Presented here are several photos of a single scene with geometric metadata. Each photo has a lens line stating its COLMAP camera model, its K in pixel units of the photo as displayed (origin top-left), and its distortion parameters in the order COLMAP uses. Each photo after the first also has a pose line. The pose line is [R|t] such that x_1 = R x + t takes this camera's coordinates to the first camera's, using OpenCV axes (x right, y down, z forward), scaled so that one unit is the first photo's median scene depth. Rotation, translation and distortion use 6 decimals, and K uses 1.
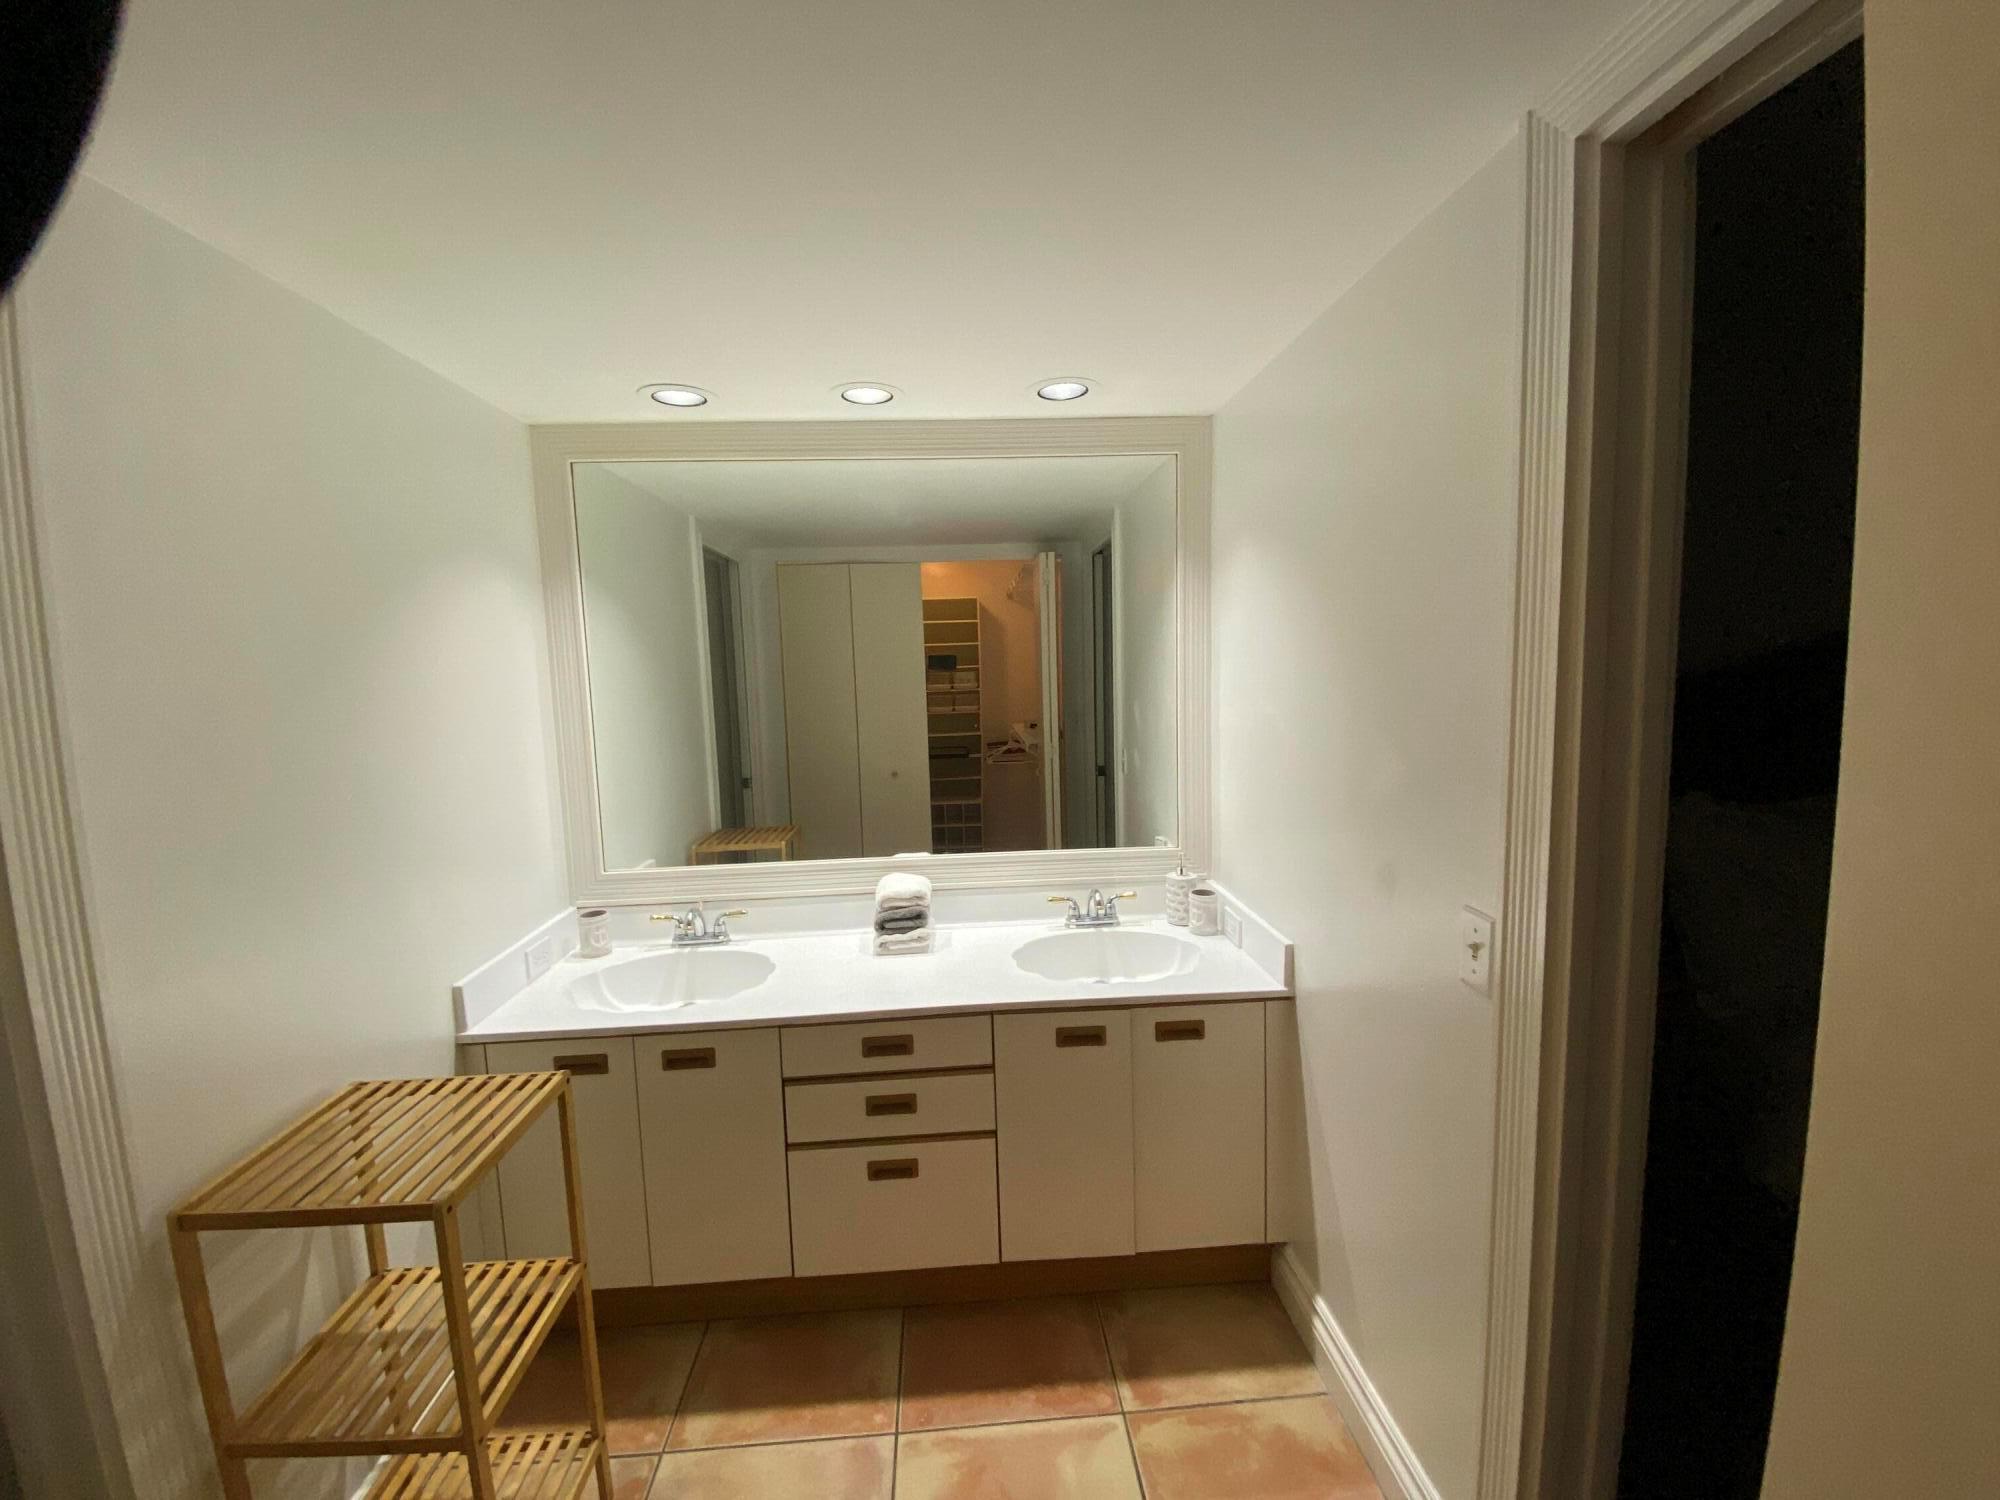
lens RADIAL K [[832.0, 0, 1000.0], [0, 832.0, 750.0], [0, 0, 1]] dist [0.023139, -0.021497]
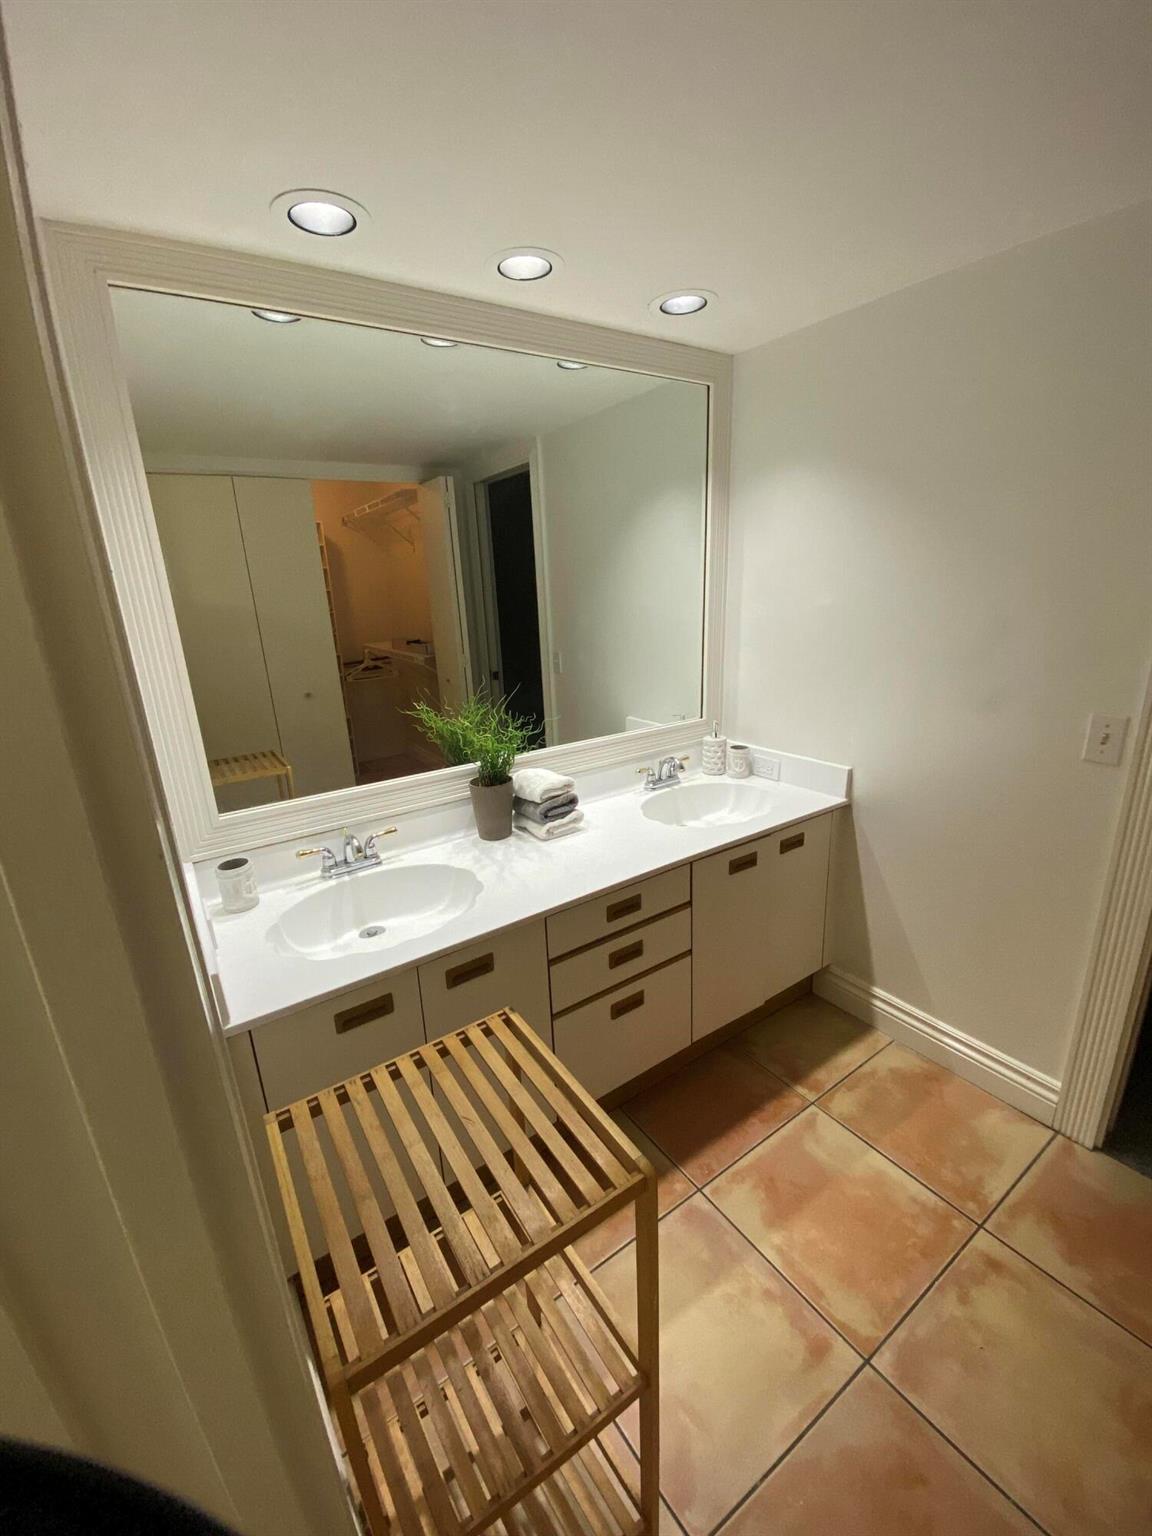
lens RADIAL K [[639.0, 0, 576.0], [0, 639.0, 768.0], [0, 0, 1]] dist [0.023139, -0.021497]
pose [[0.865029, -0.153919, 0.477530, -0.479349], [0.075838, 0.980957, 0.178808, -0.000837], [-0.495958, -0.118459, 0.860229, 0.236370]]
